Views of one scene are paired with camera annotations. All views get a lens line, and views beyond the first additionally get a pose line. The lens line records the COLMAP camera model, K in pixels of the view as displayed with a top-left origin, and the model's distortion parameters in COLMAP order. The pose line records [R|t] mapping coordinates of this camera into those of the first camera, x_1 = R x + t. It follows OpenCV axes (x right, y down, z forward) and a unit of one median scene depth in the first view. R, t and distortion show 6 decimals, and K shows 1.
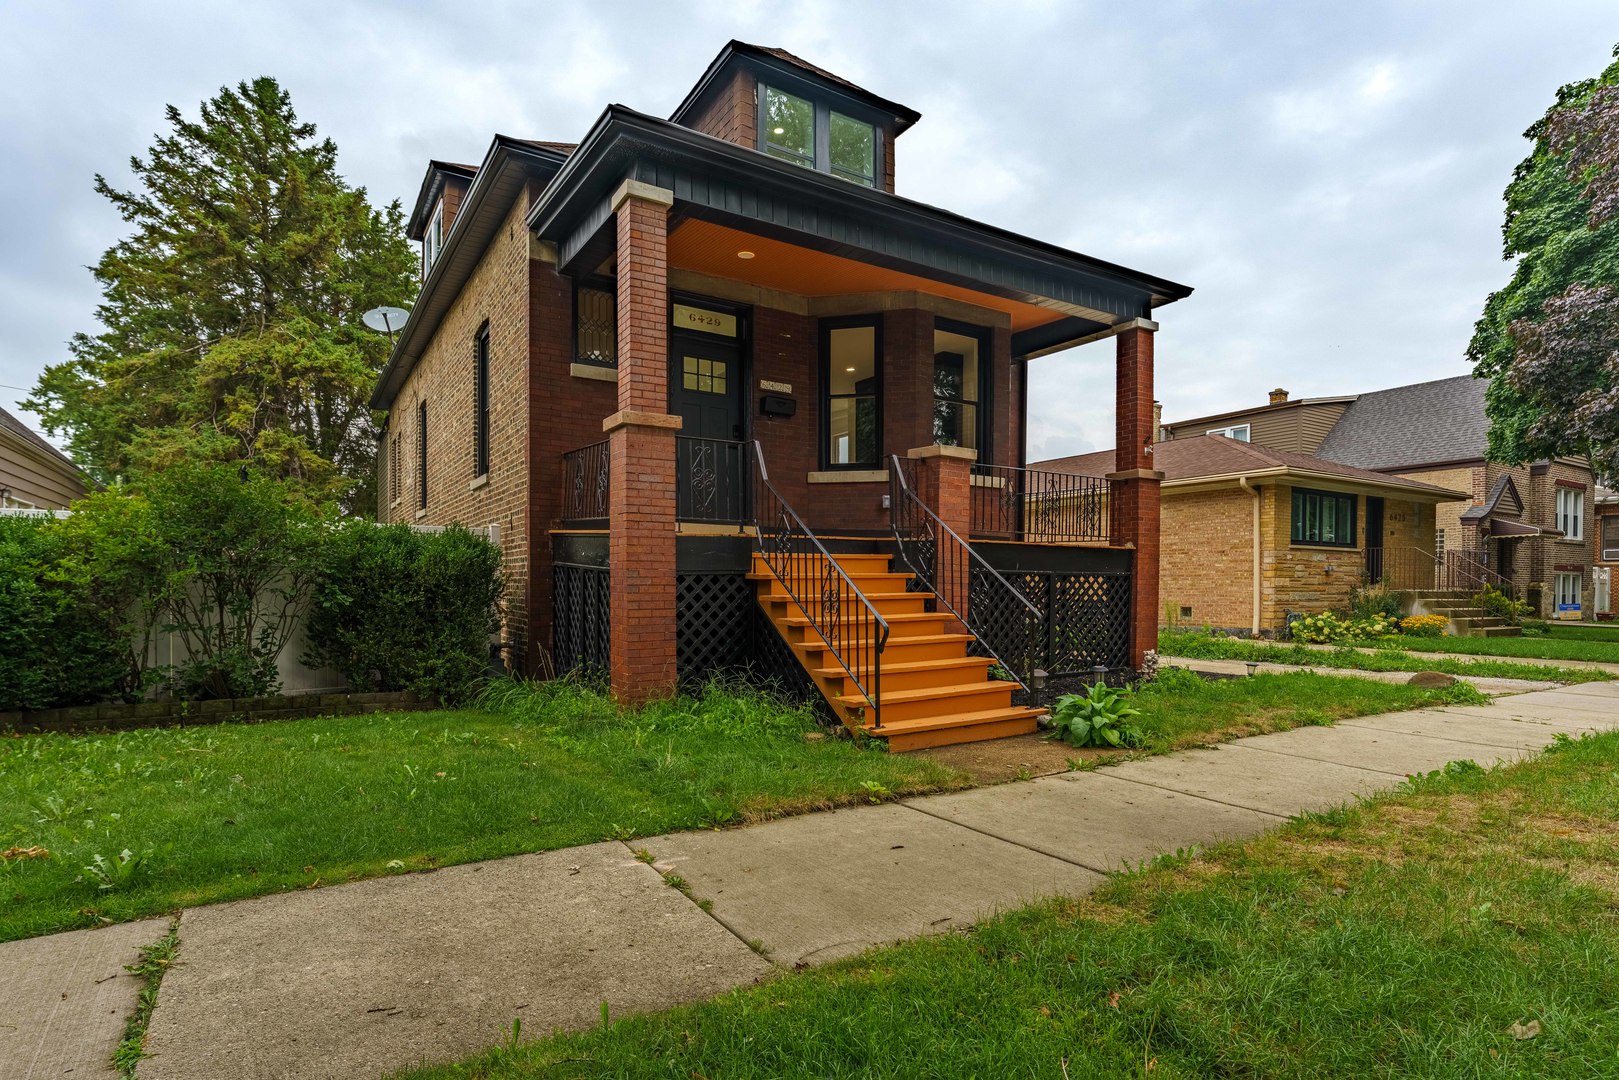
lens RADIAL K [[829.2, 0, 808.3], [0, 829.2, 589.0], [0, 0, 1]] dist [0.001398, 0.000220]
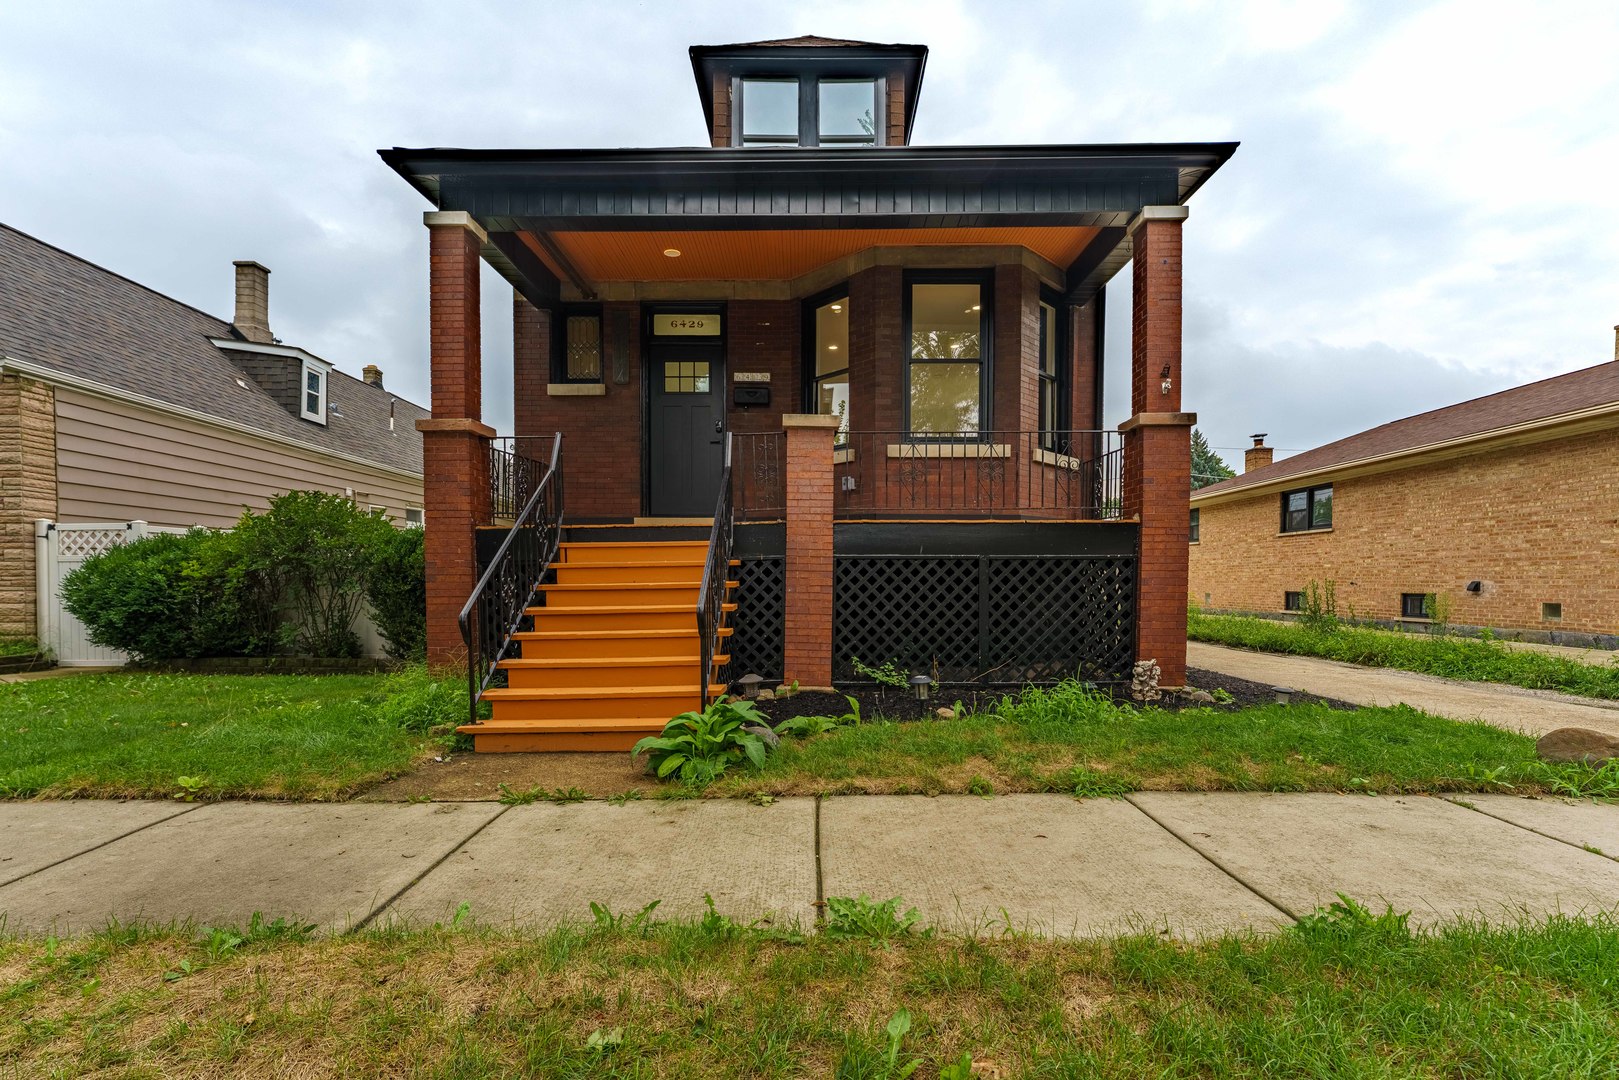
lens RADIAL K [[724.2, 0, 813.2], [0, 724.2, 587.8], [0, 0, 1]] dist [0.000360, 0.000069]
pose [[0.845192, 0.001017, -0.534462, 0.496807], [0.003069, 0.999972, 0.006756, 0.005035], [0.534454, -0.007350, 0.845166, 0.300488]]
